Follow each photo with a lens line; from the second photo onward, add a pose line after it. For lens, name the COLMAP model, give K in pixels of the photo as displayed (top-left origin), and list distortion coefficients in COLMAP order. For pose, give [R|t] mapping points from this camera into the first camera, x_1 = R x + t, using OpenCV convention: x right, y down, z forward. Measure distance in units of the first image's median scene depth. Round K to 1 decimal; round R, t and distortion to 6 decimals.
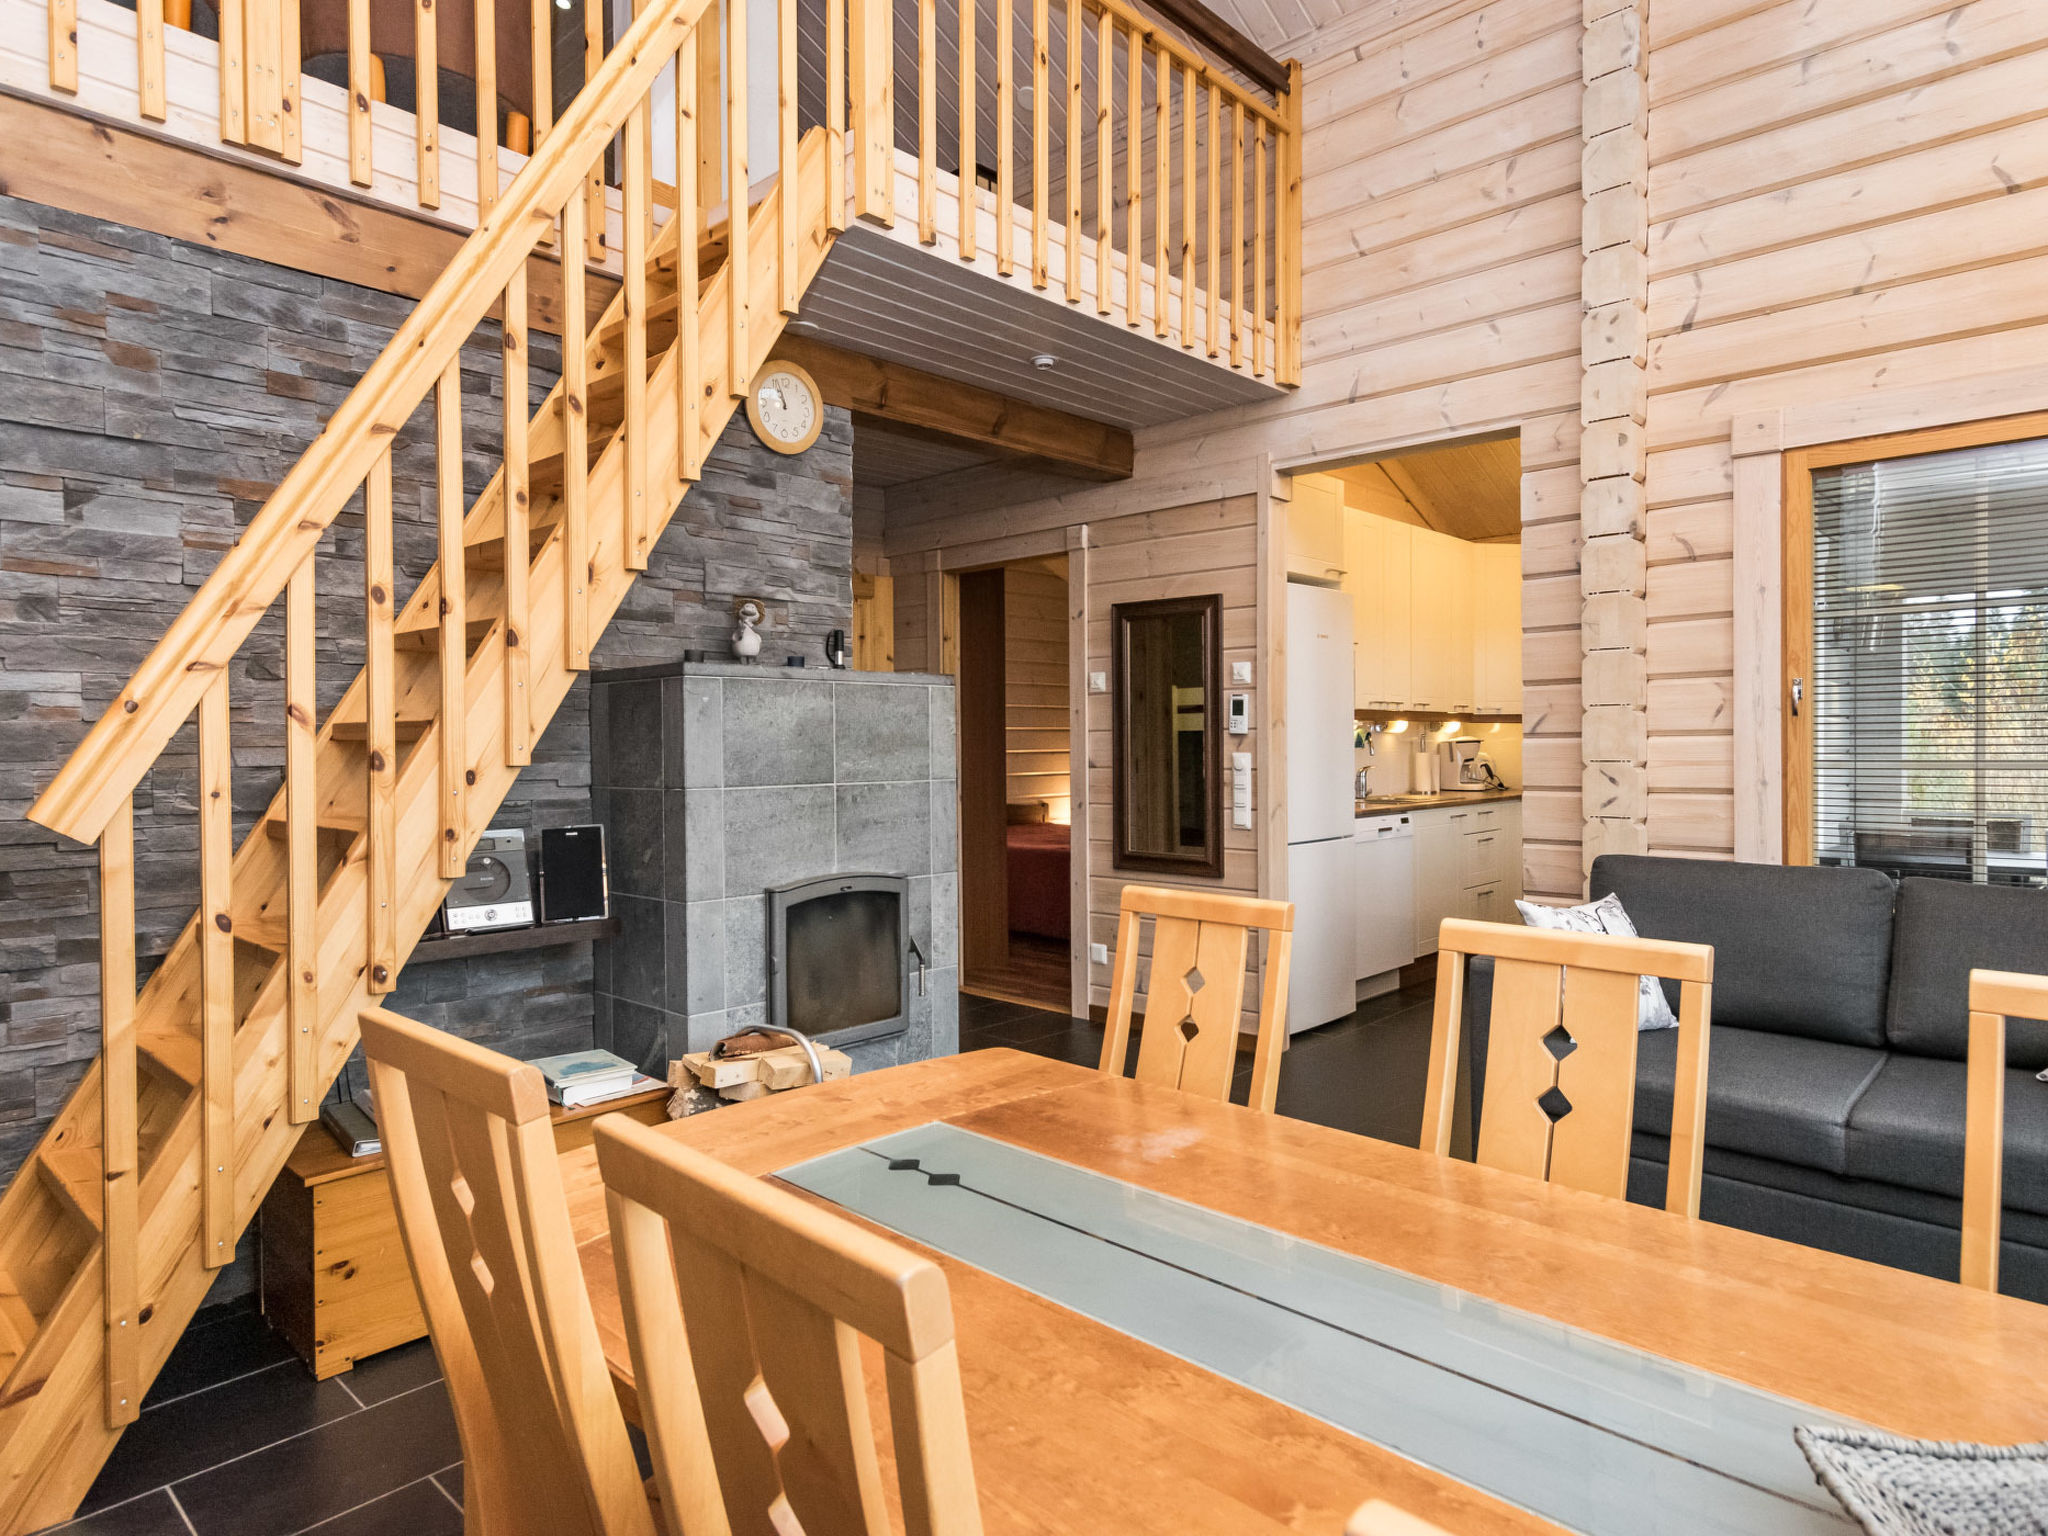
lens RADIAL K [[1273.3, 0, 1022.6], [0, 1273.3, 733.1], [0, 0, 1]] dist [-0.004967, -0.002995]
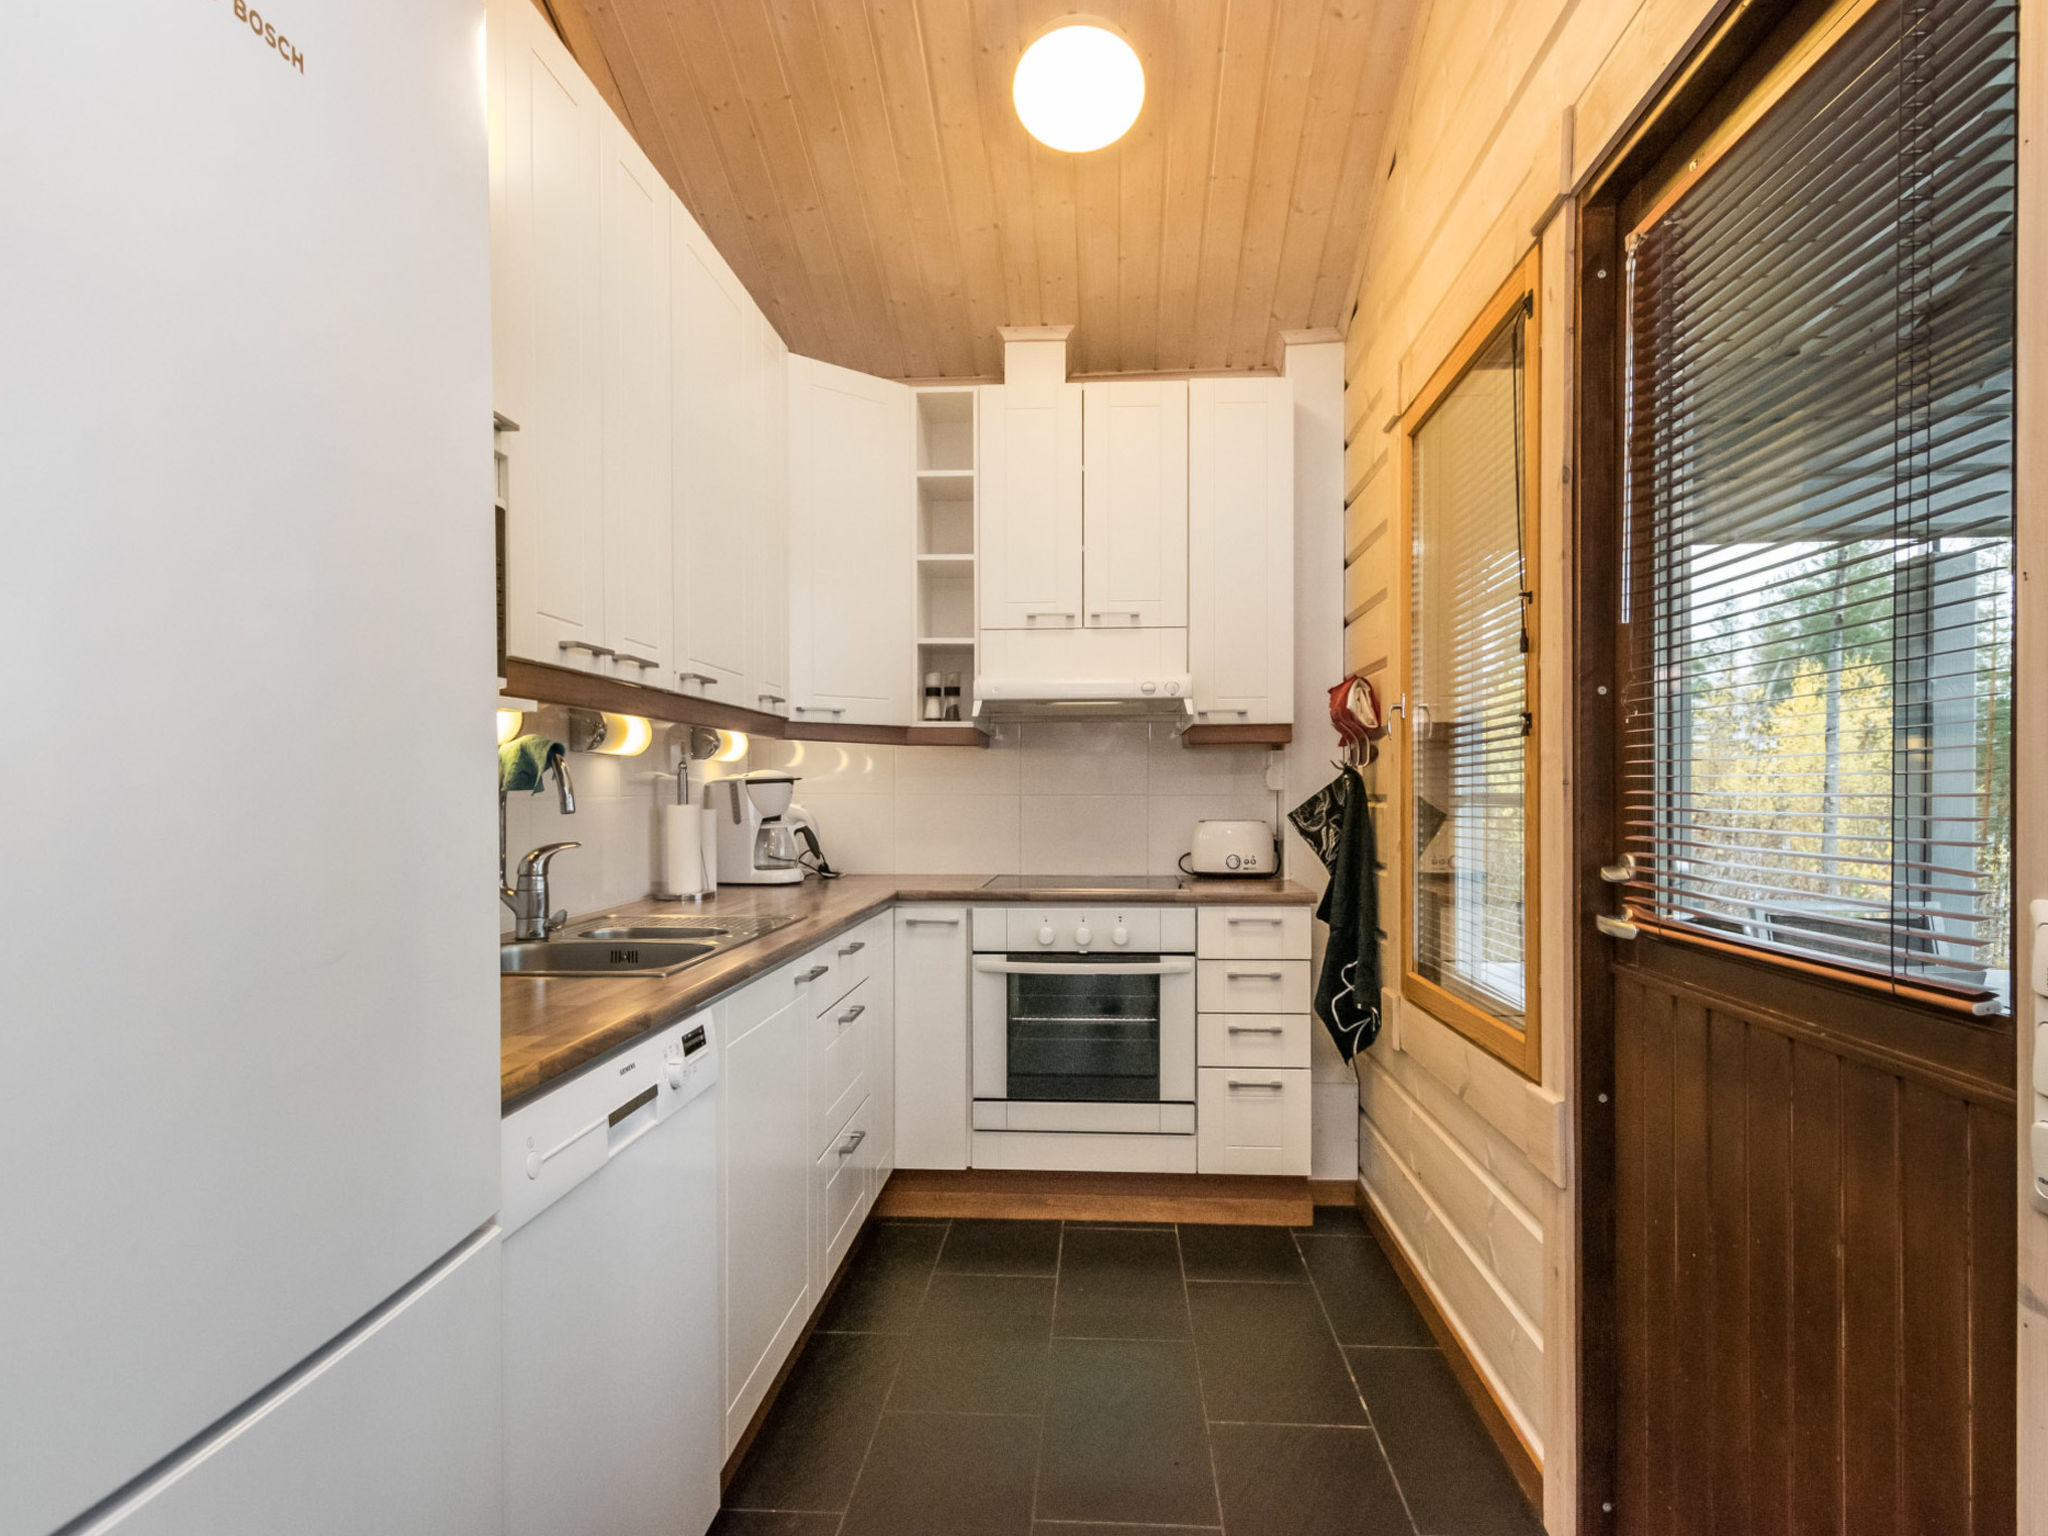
lens RADIAL K [[1171.6, 0, 1038.9], [0, 1171.6, 768.8], [0, 0, 1]] dist [-0.005466, -0.000381]
pose [[0.782662, 0.010735, 0.622354, 0.299530], [-0.000829, 0.999868, -0.016205, 0.017722], [-0.622446, 0.012167, 0.782568, 1.131791]]
